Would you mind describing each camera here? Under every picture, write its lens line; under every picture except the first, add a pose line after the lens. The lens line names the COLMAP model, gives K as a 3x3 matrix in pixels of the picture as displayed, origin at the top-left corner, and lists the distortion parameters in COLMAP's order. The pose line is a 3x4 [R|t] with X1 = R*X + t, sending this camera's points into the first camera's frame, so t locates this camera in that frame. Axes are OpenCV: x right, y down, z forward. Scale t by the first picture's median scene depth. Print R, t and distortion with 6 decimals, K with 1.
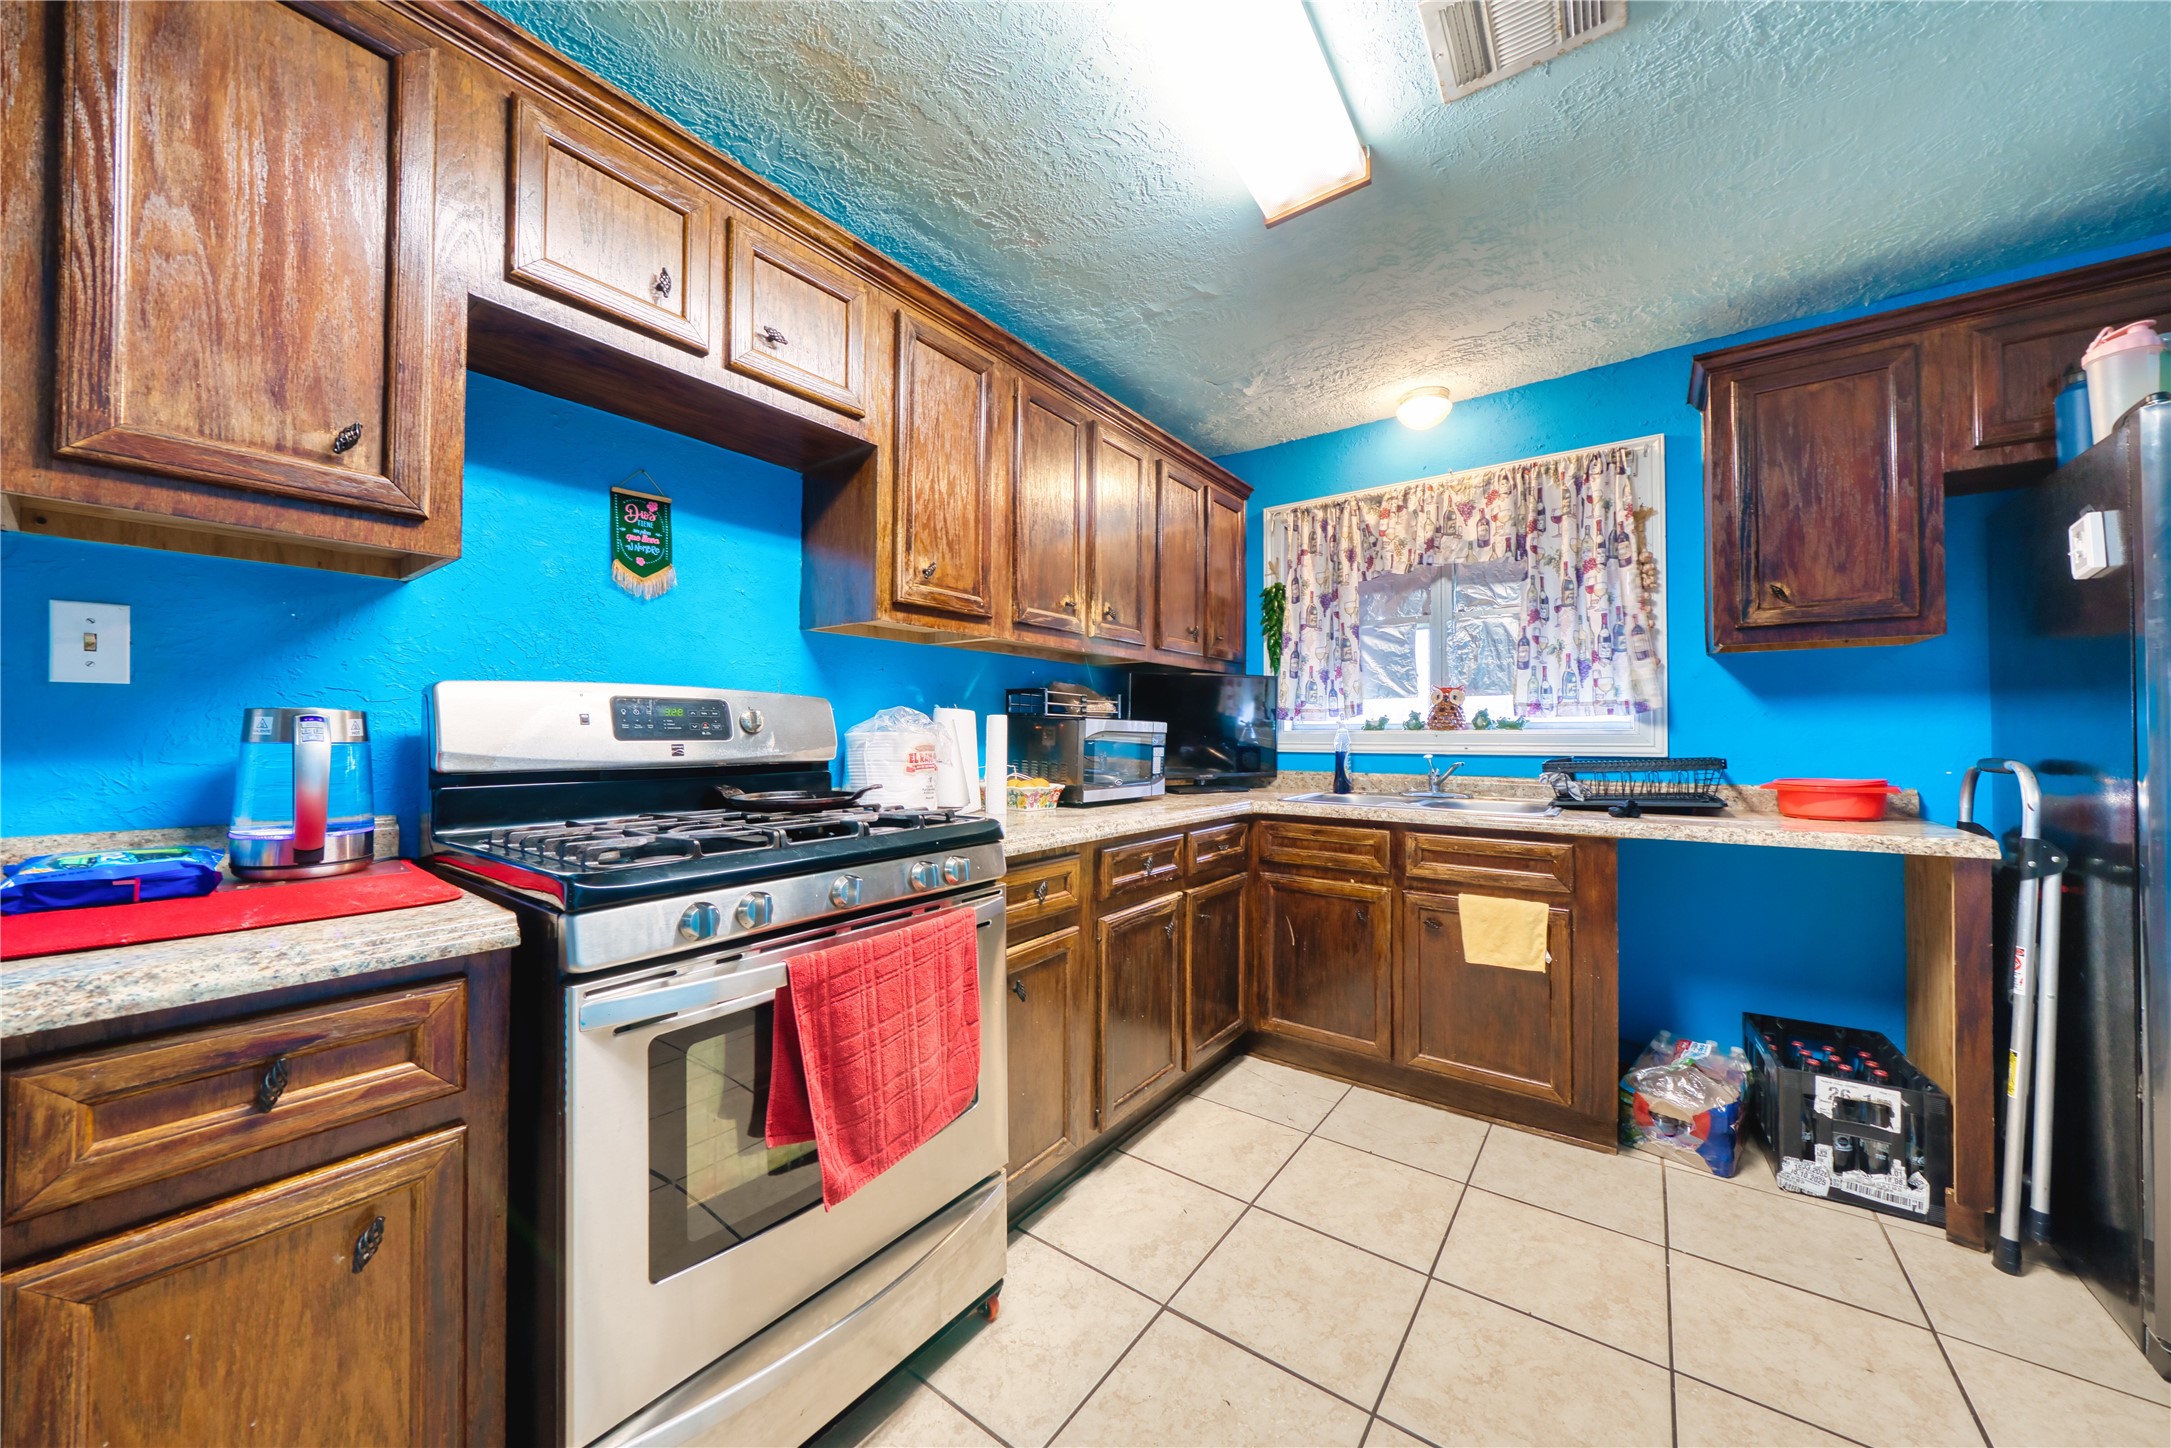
lens RADIAL K [[751.9, 0, 1095.3], [0, 751.9, 723.8], [0, 0, 1]] dist [-0.003351, 0.000322]
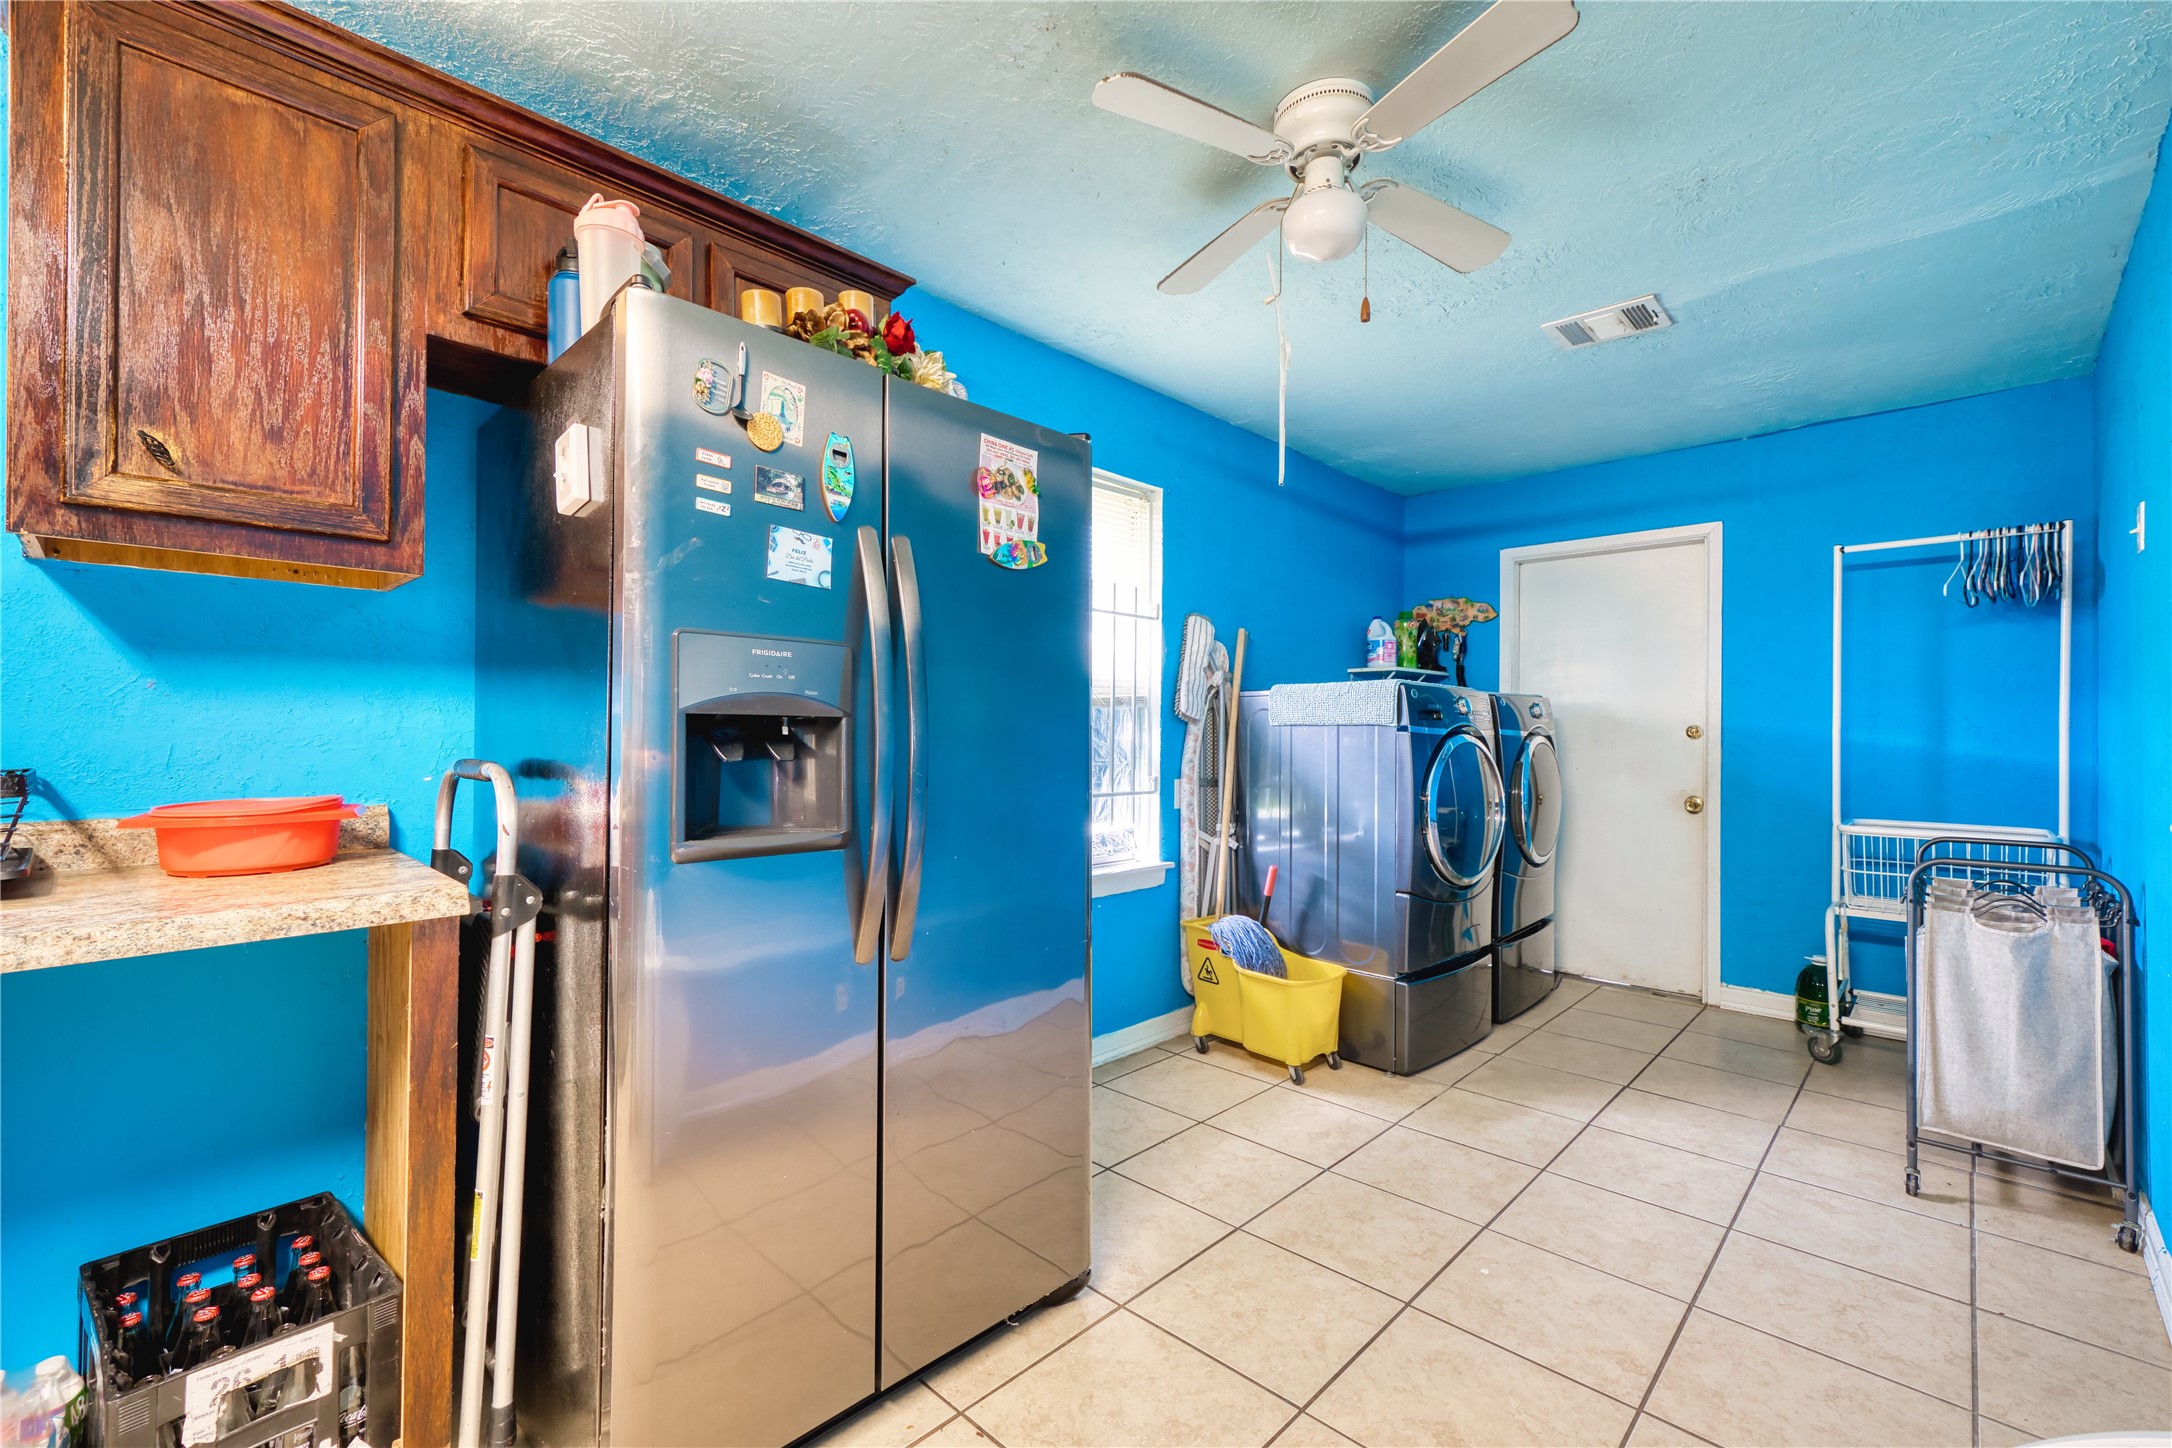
lens RADIAL K [[916.9, 0, 1094.3], [0, 916.9, 720.6], [0, 0, 1]] dist [-0.002125, -0.000155]
pose [[0.124772, 0.009189, 0.992143, 0.396478], [-0.022200, 0.999733, -0.006467, 0.002140], [-0.991937, -0.021219, 0.124943, 0.296812]]
